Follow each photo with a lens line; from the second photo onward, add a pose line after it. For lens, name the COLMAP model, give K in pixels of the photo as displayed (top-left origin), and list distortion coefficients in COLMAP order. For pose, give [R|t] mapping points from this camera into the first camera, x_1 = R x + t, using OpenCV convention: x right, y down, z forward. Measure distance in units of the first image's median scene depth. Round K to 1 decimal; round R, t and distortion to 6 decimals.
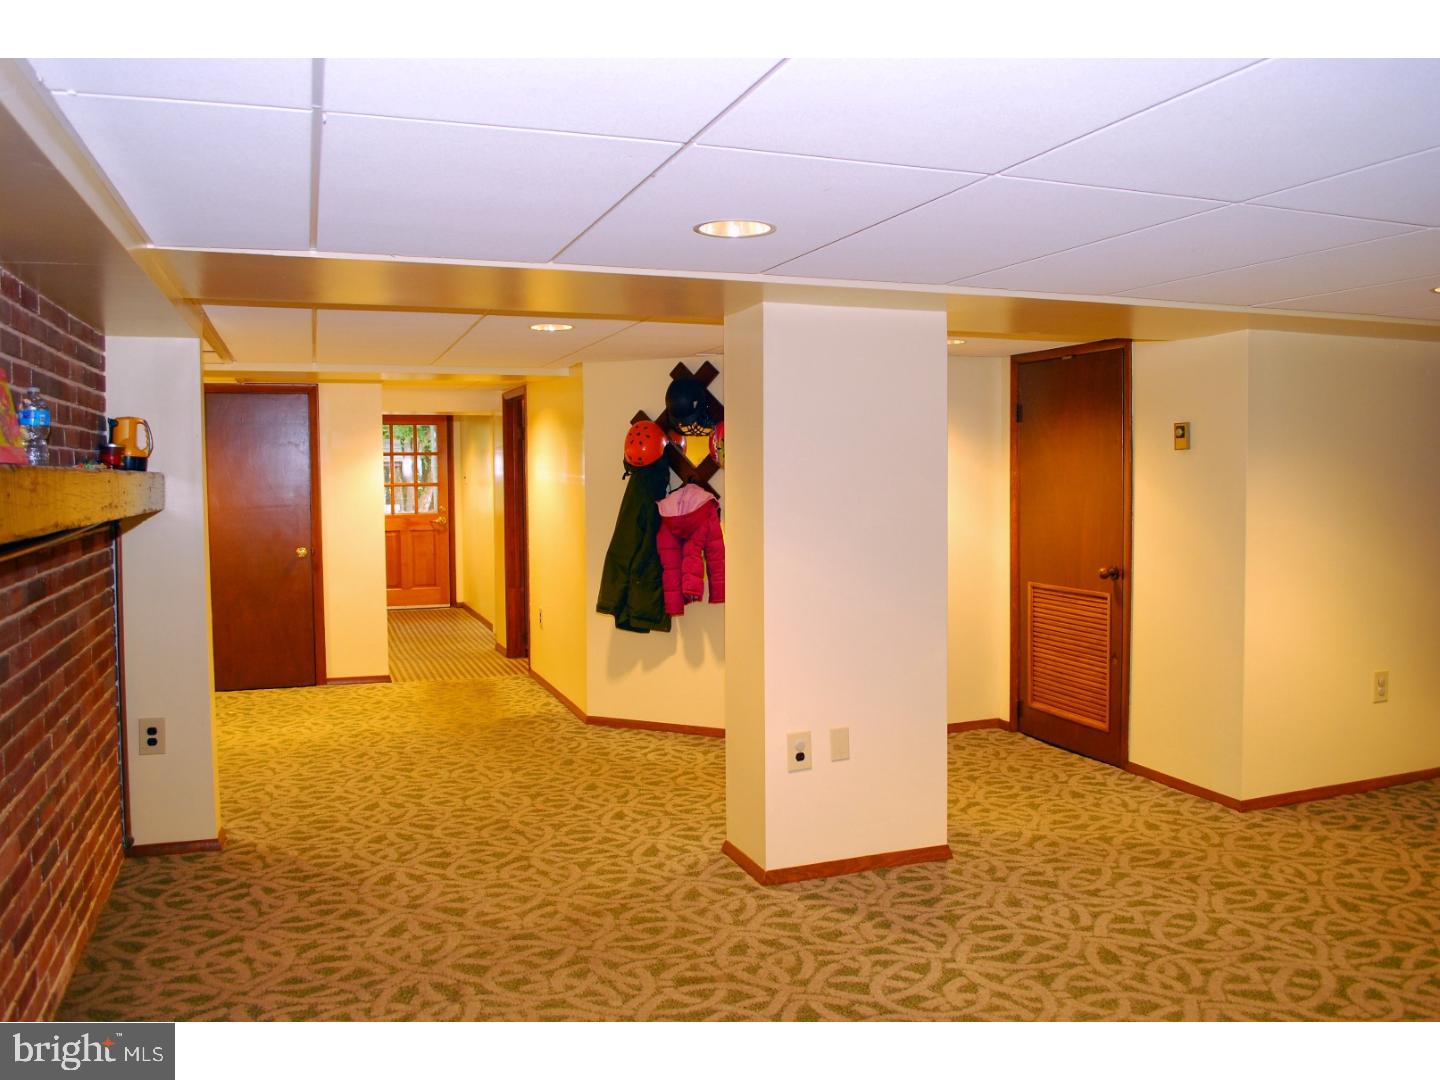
lens RADIAL K [[1144.7, 0, 728.0], [0, 1144.7, 524.2], [0, 0, 1]] dist [-0.083221, 0.013531]
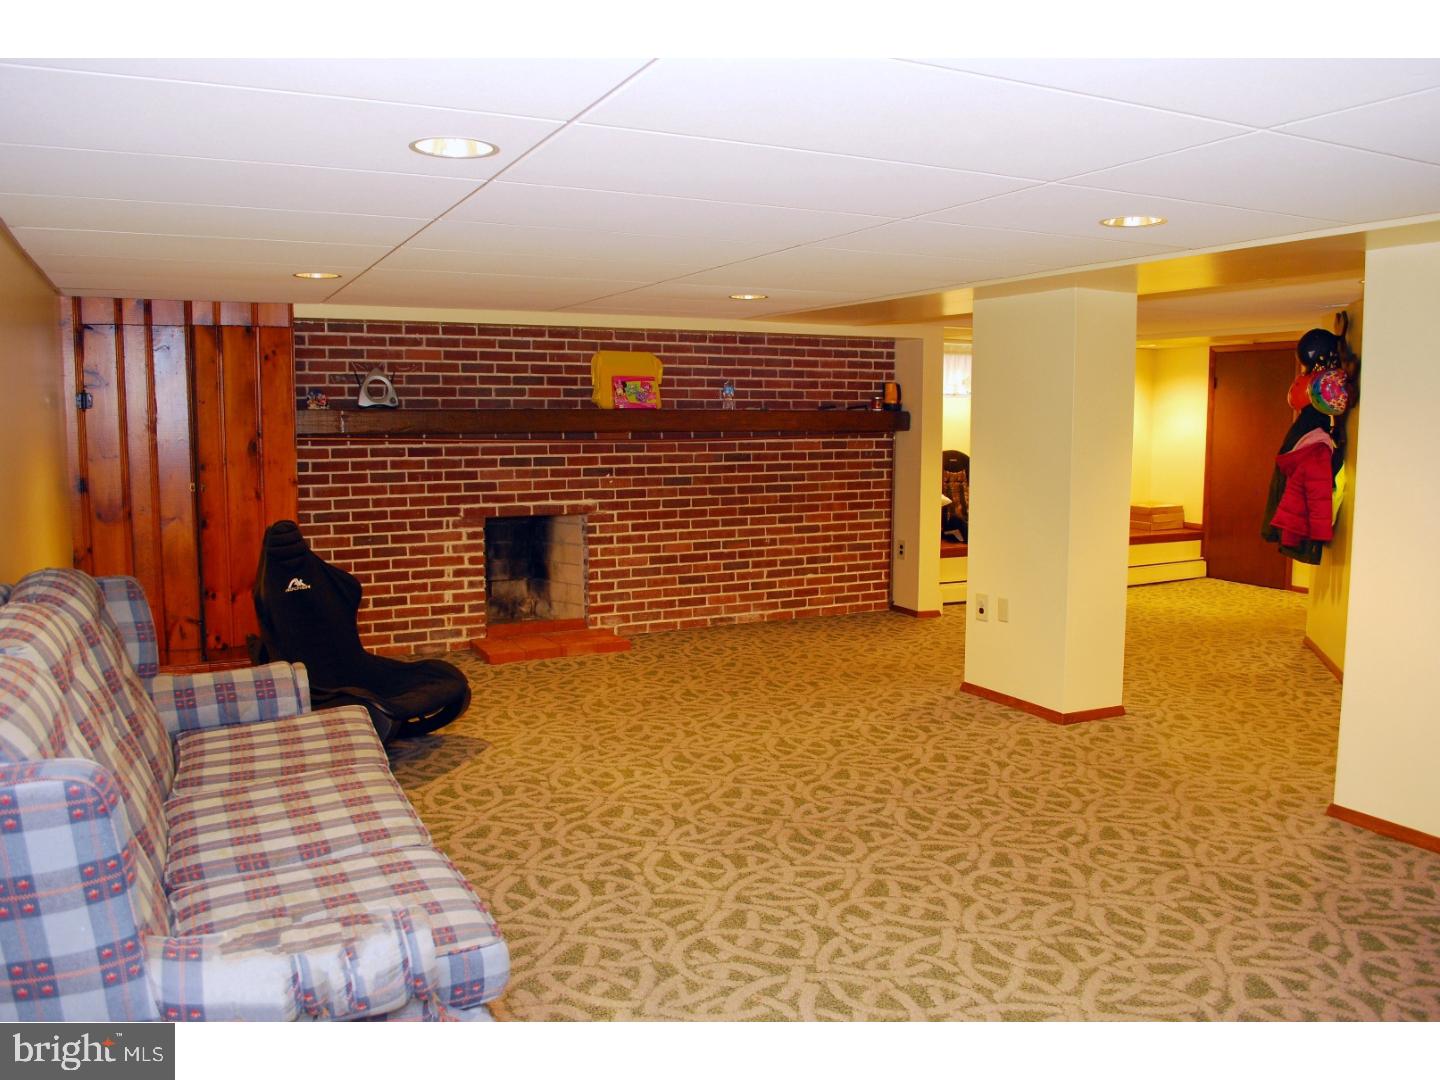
lens RADIAL K [[1144.7, 0, 728.0], [0, 1144.7, 524.2], [0, 0, 1]] dist [-0.083221, 0.013531]
pose [[0.106289, 0.103736, -0.988909, 1.424975], [-0.048670, 0.993894, 0.099028, -0.033141], [0.993143, 0.037605, 0.110689, 0.503212]]
